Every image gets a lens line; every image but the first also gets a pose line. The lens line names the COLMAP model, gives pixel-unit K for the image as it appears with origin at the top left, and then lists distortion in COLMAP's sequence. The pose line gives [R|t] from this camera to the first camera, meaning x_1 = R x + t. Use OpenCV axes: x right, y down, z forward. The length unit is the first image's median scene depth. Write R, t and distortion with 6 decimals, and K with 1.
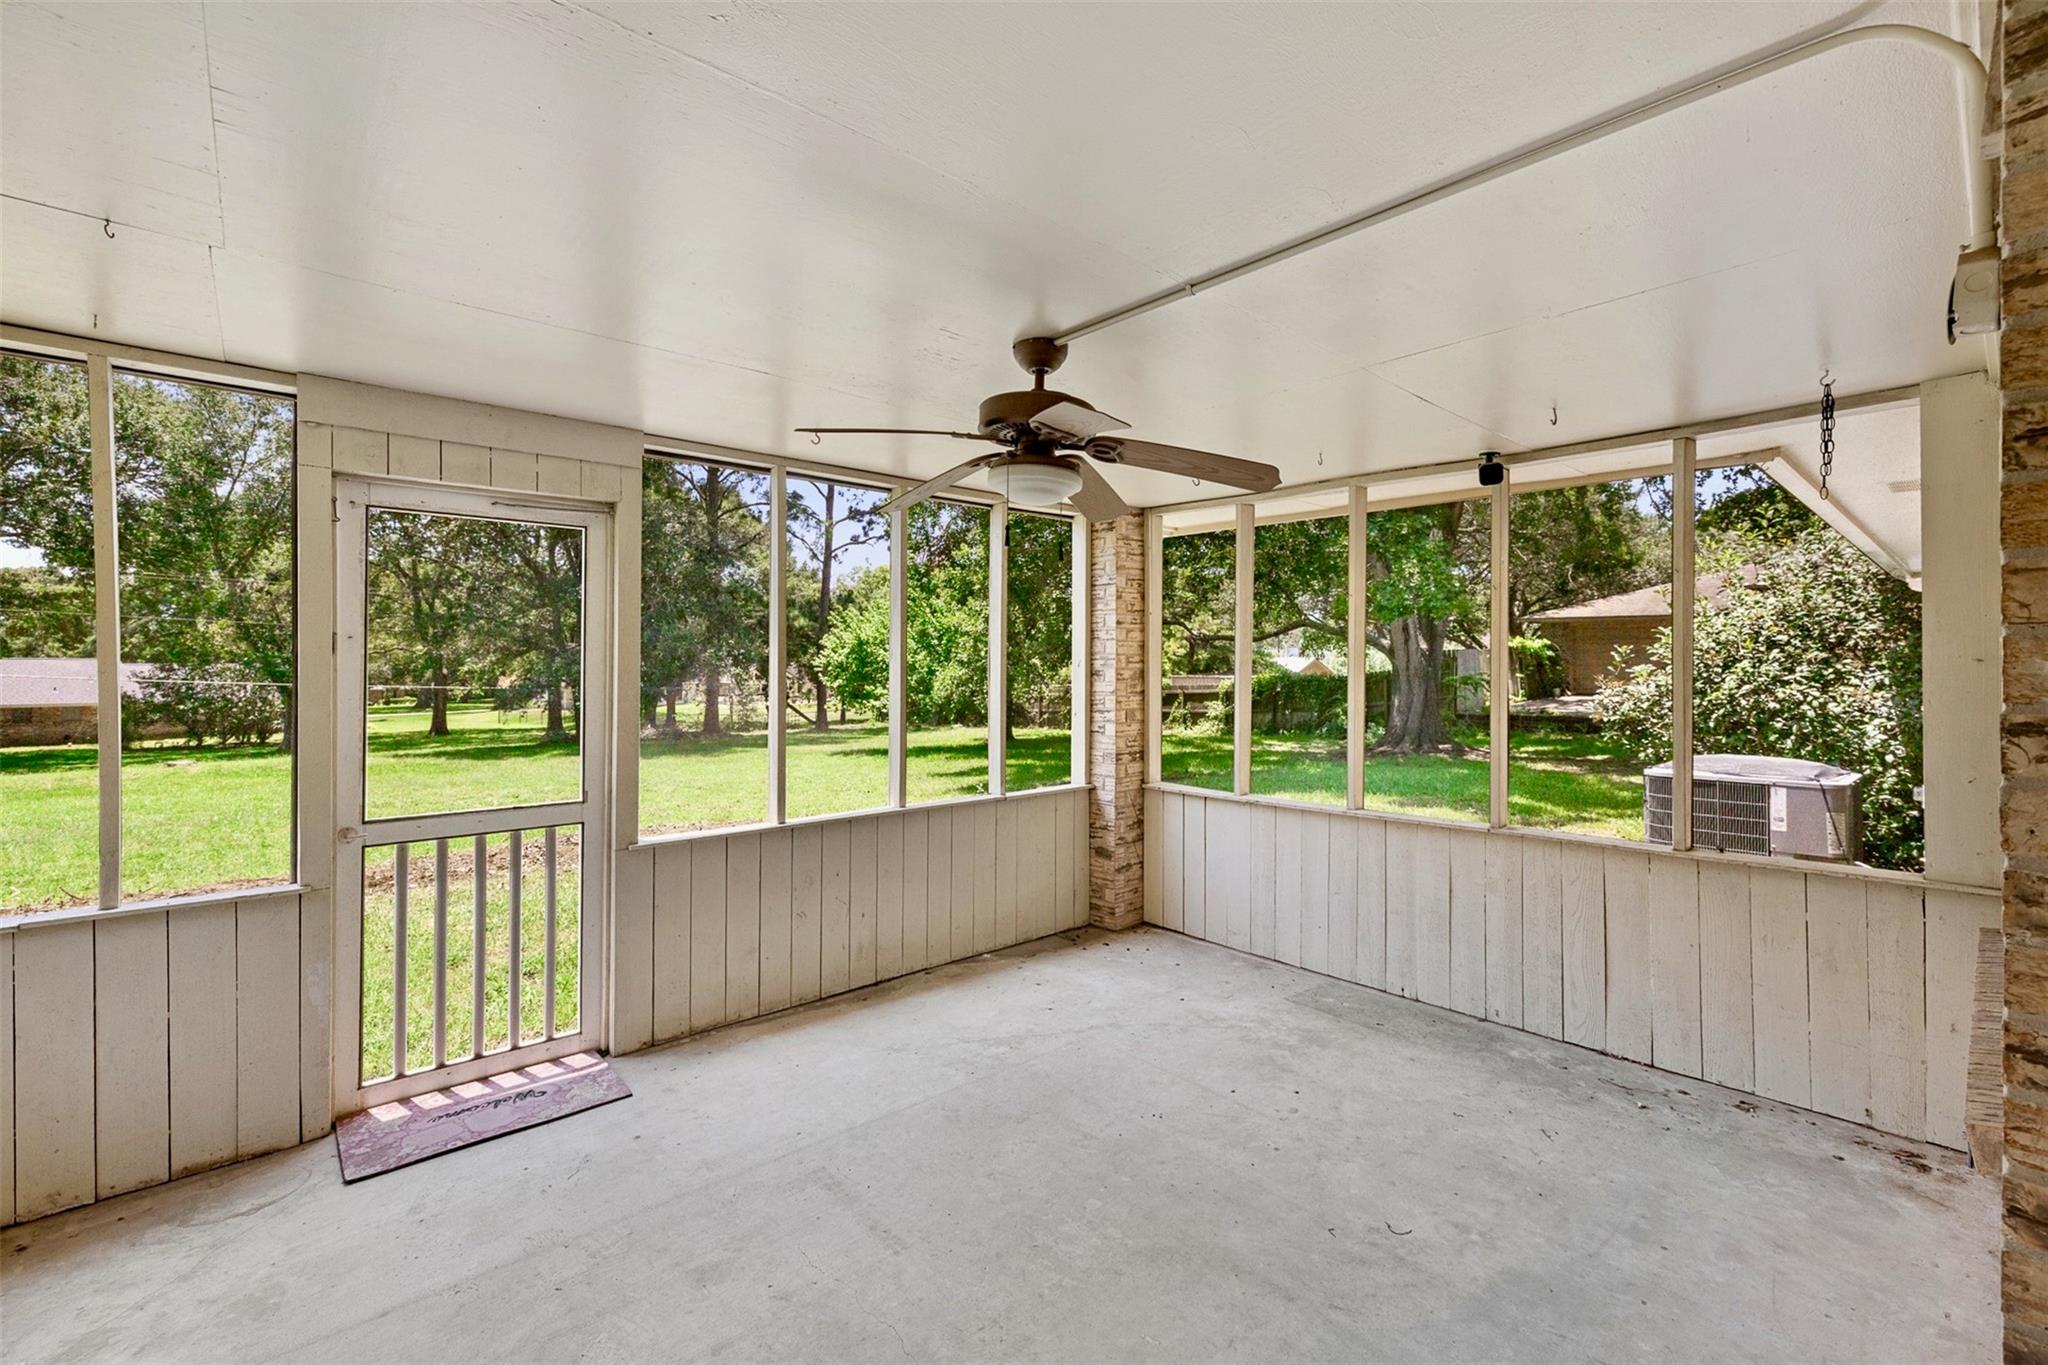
lens RADIAL K [[865.3, 0, 1014.7], [0, 865.3, 663.9], [0, 0, 1]] dist [0.000431, 0.000139]
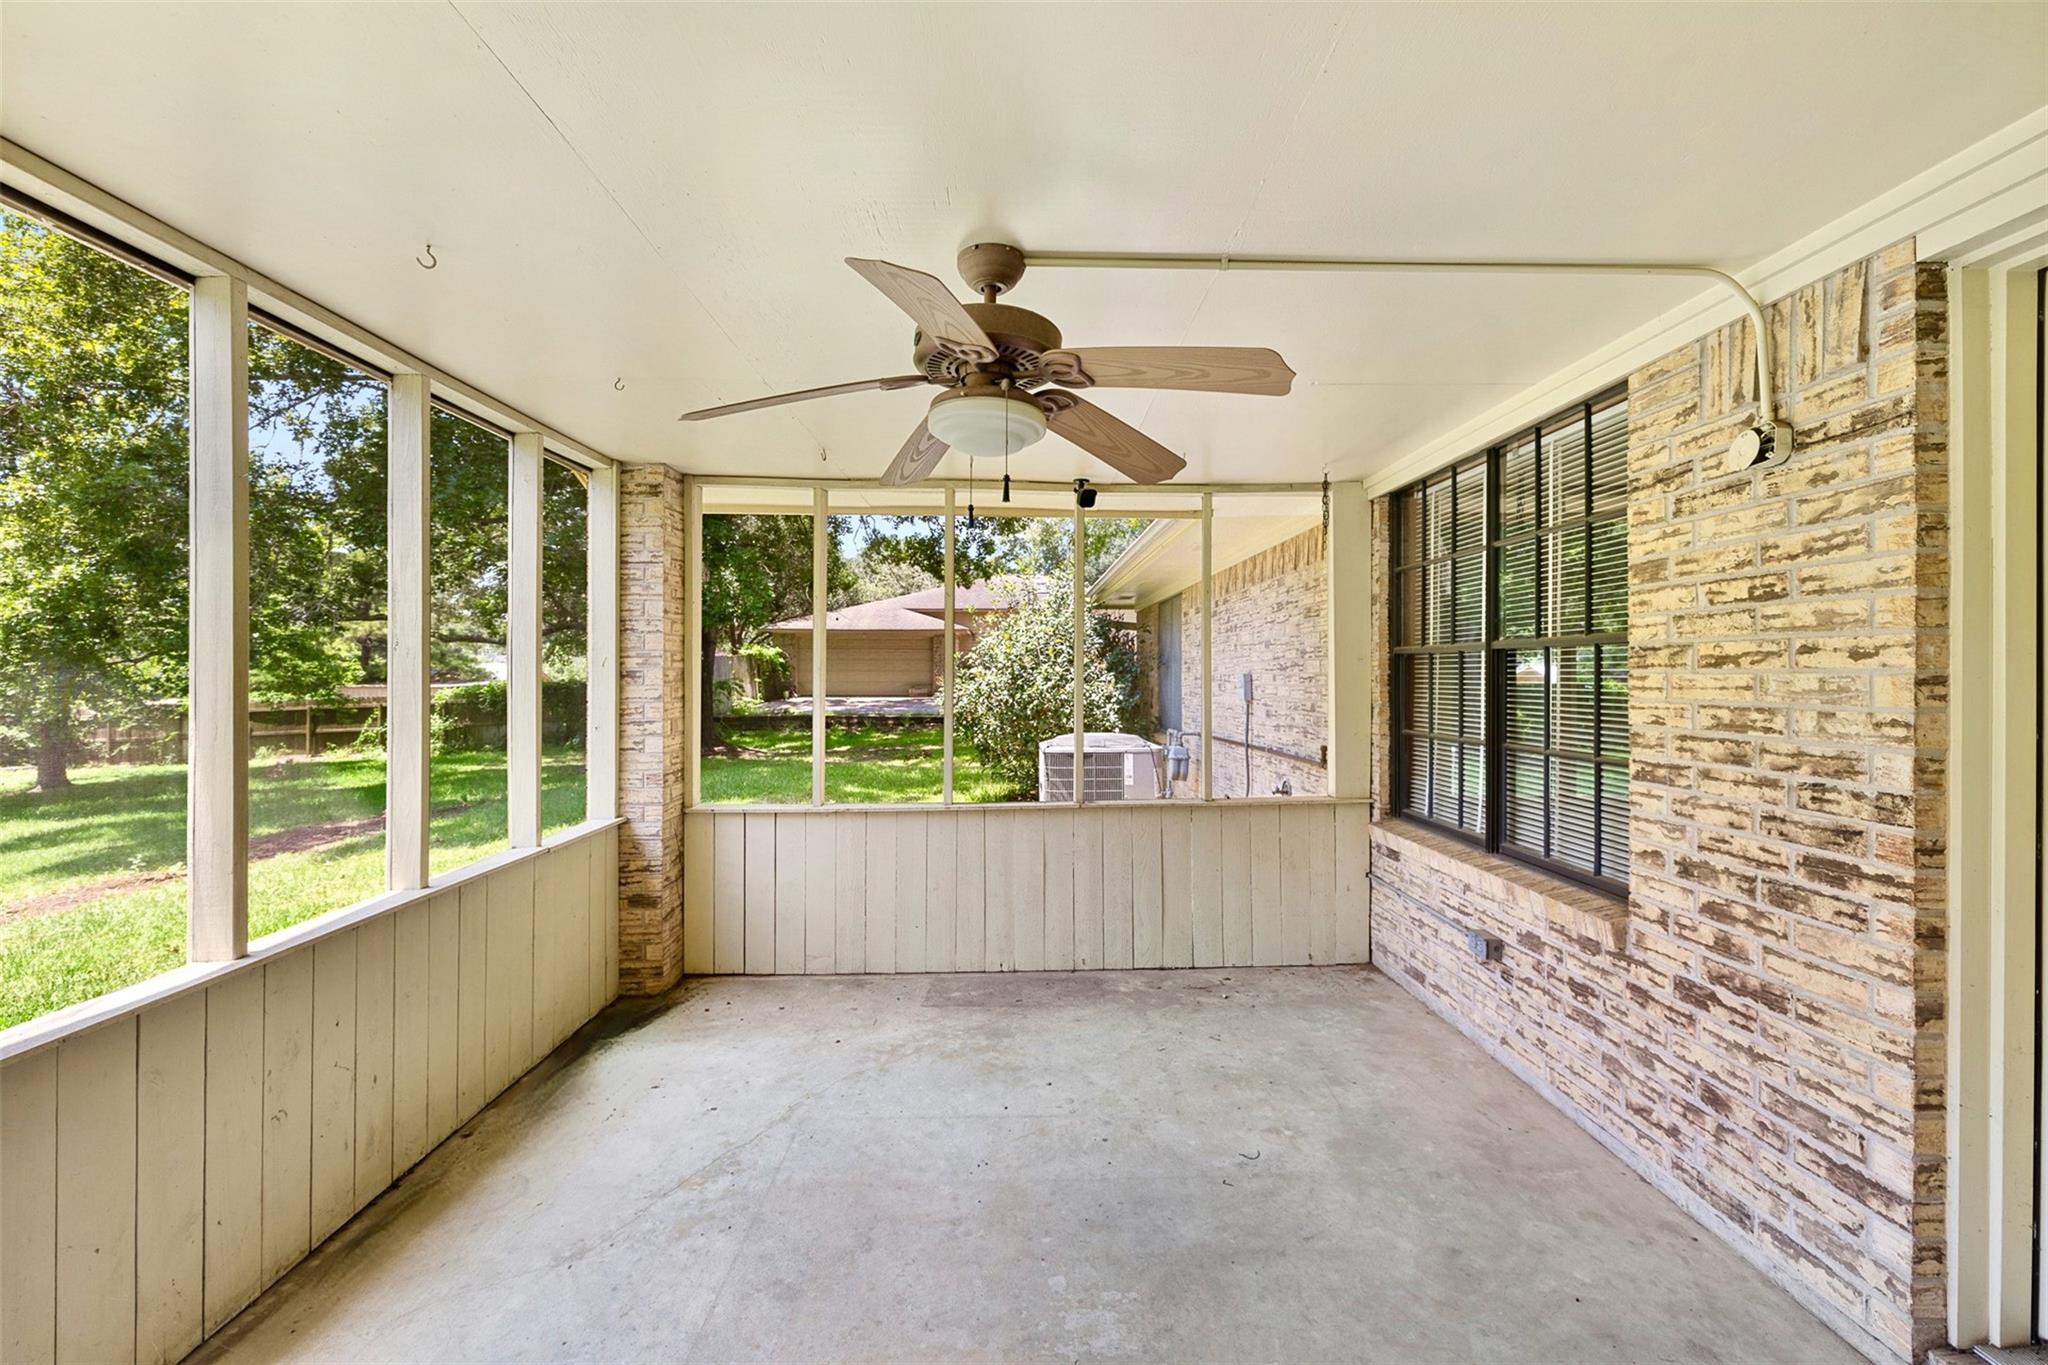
lens RADIAL K [[865.3, 0, 1018.2], [0, 865.3, 673.5], [0, 0, 1]] dist [0.000431, 0.000139]
pose [[0.647294, -0.004690, 0.762226, -0.286617], [0.002590, 0.999989, 0.003954, 0.007792], [-0.762236, -0.000586, 0.647299, 0.231859]]
